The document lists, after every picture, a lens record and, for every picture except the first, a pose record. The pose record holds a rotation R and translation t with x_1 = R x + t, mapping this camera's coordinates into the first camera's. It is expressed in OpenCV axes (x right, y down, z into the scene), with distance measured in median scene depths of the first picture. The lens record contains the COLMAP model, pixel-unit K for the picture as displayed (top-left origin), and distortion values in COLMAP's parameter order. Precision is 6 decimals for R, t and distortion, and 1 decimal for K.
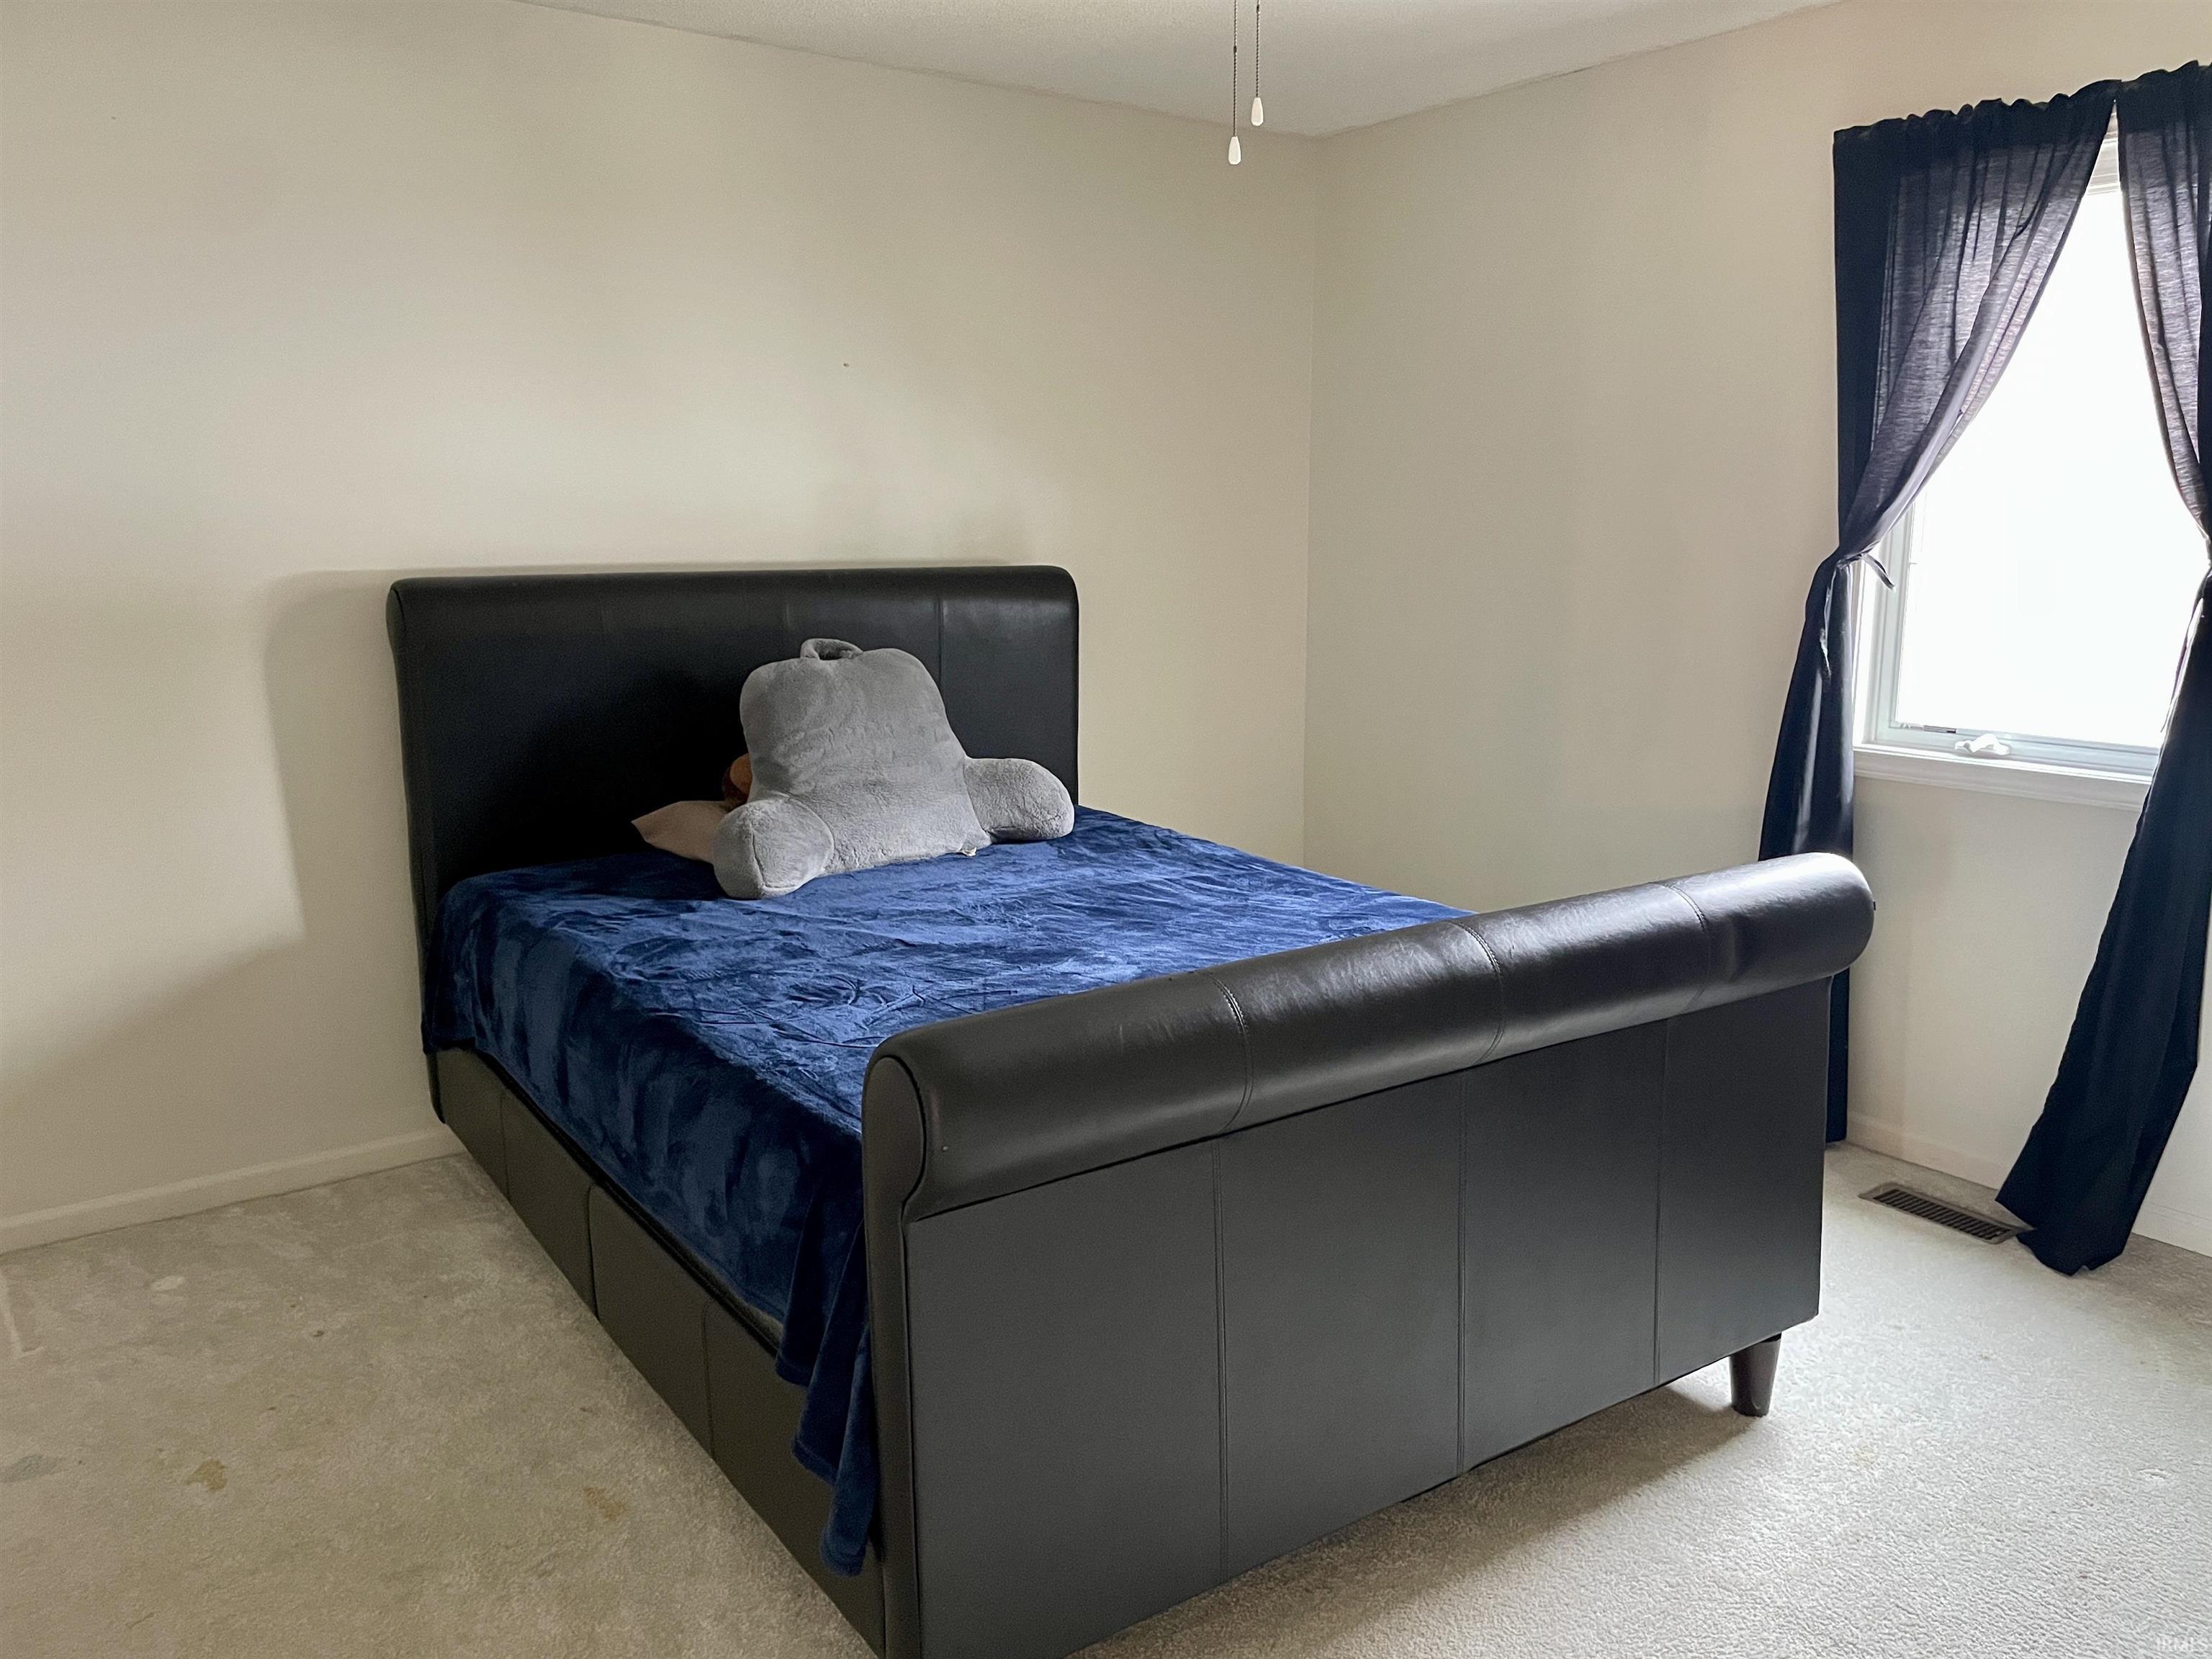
lens RADIAL K [[1681.0, 0, 1106.0], [0, 1681.0, 829.5], [0, 0, 1]] dist [0.086102, -0.113983]
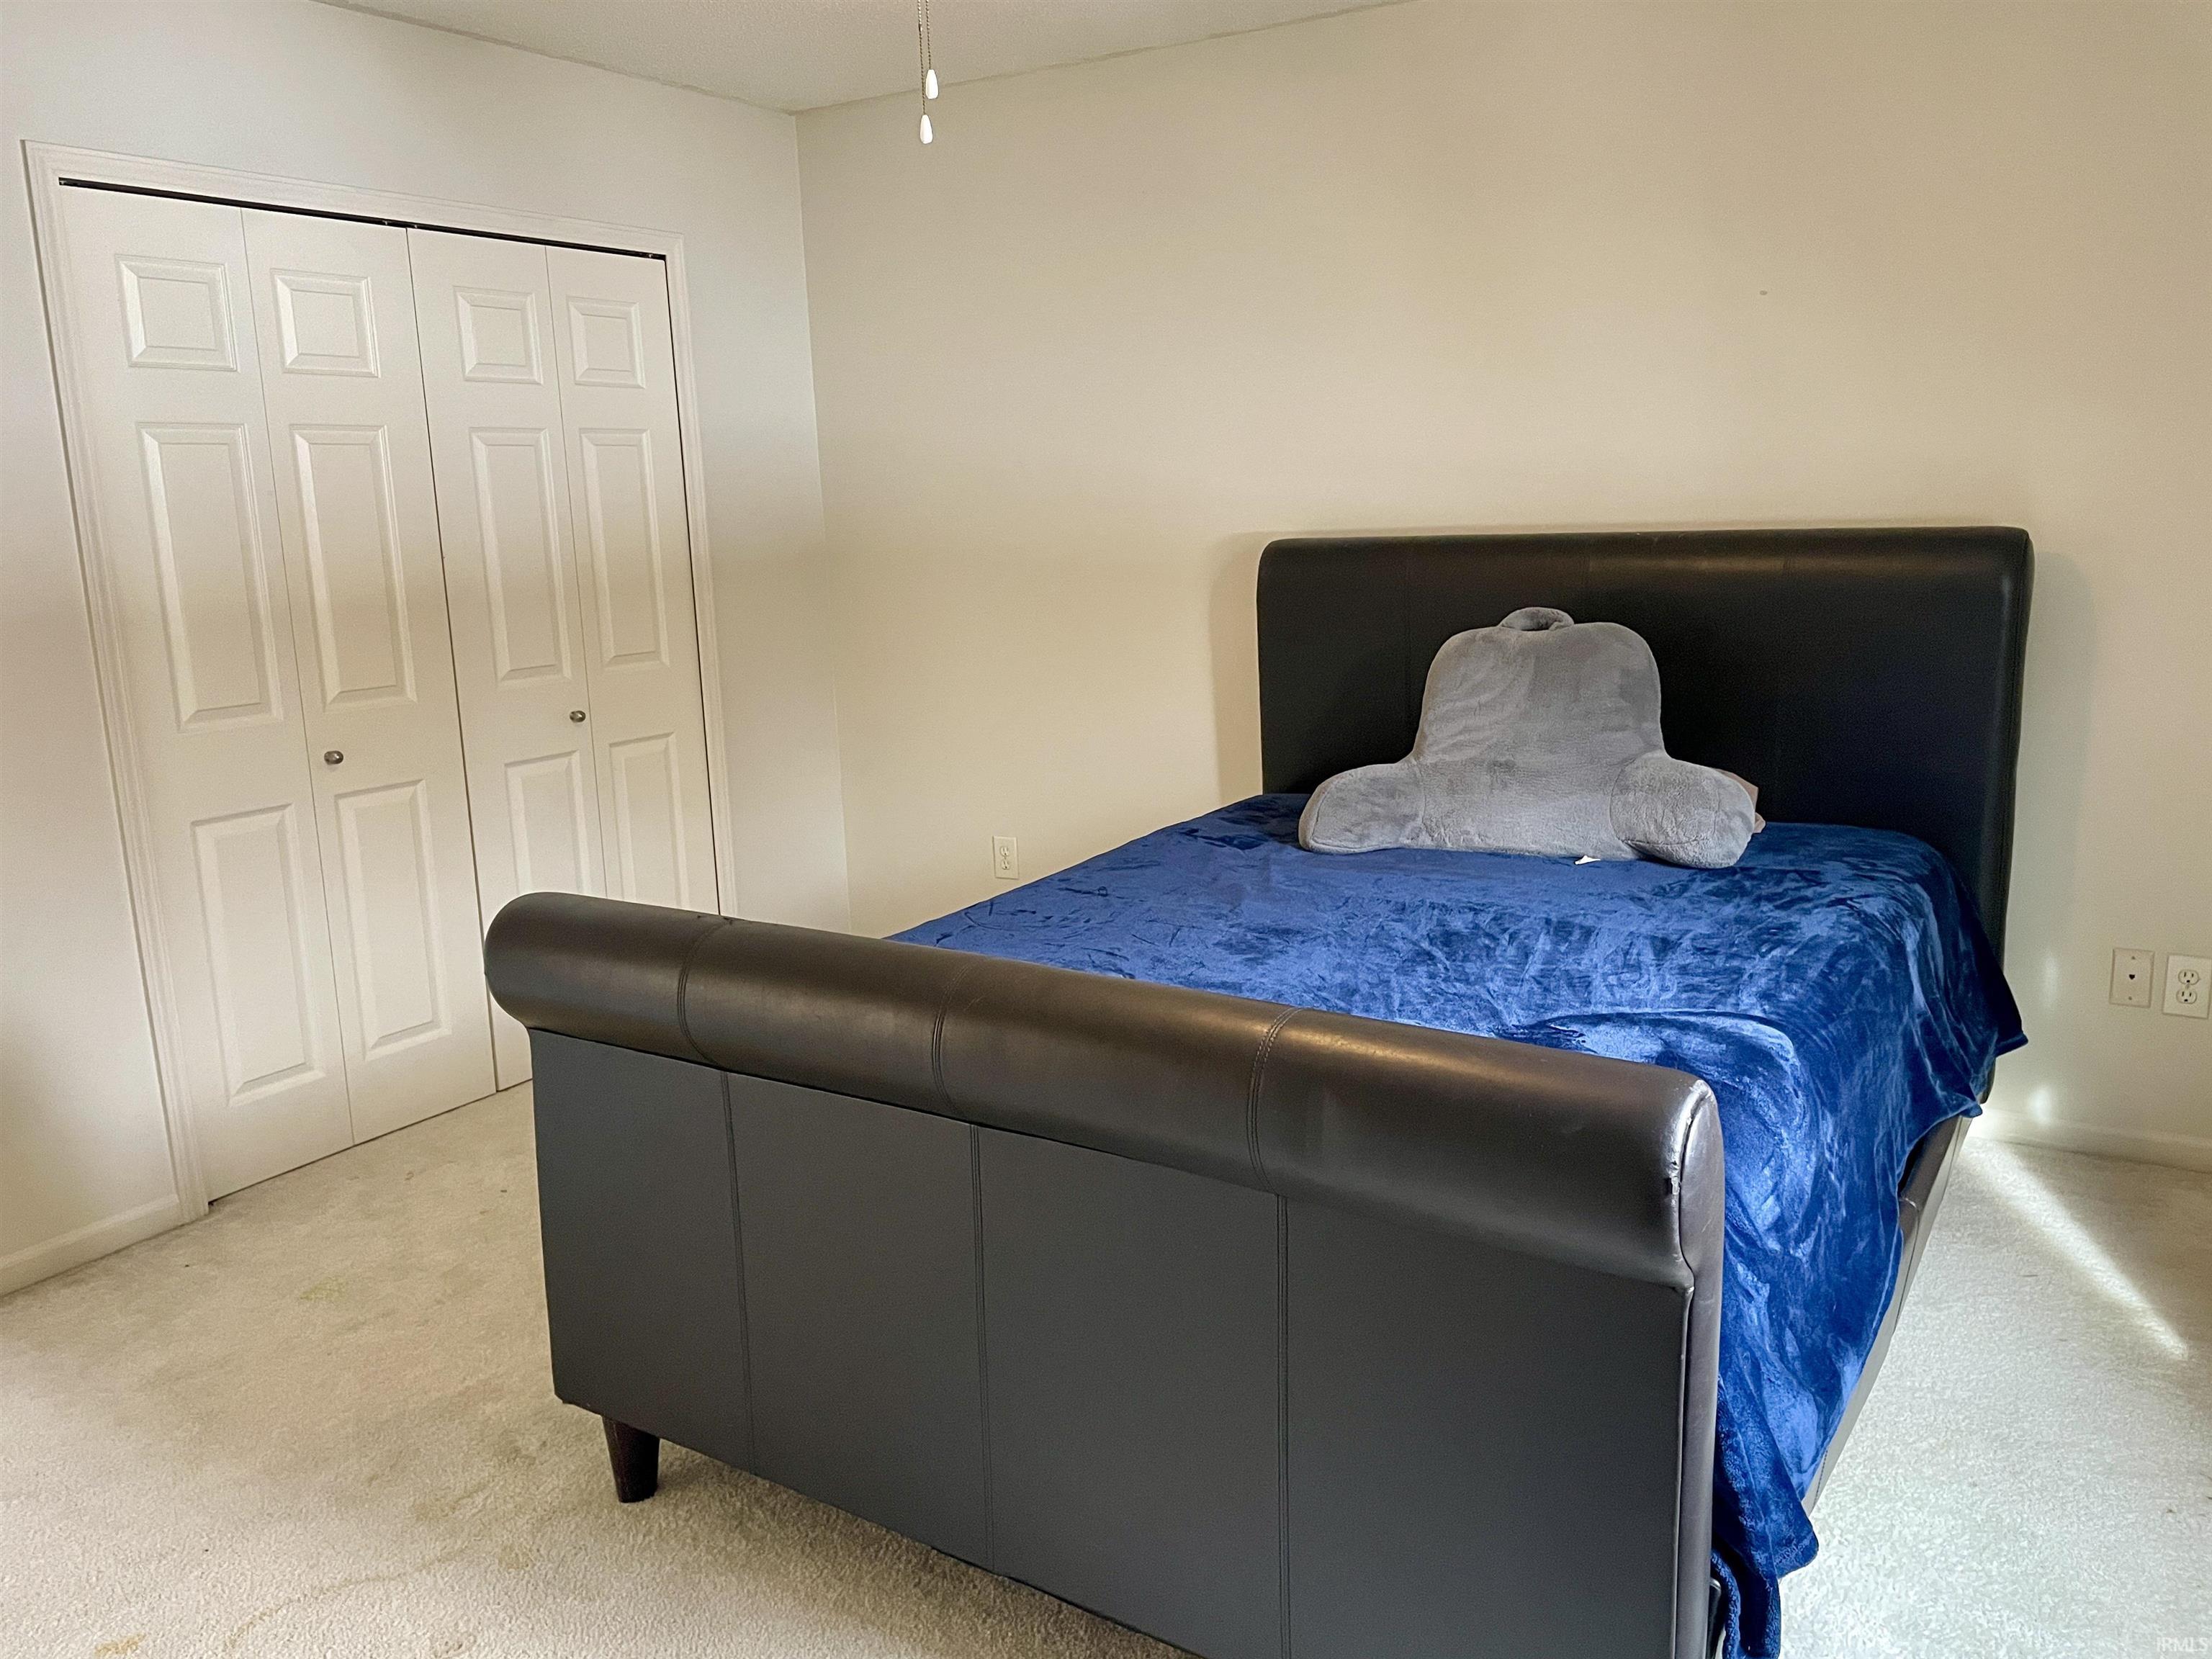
lens RADIAL K [[1681.0, 0, 1106.0], [0, 1681.0, 829.5], [0, 0, 1]] dist [0.086102, -0.113983]
pose [[0.398269, 0.178444, -0.899744, 0.621825], [-0.147554, 0.980584, 0.129163, -0.080582], [0.905323, 0.081320, 0.416866, 0.407178]]
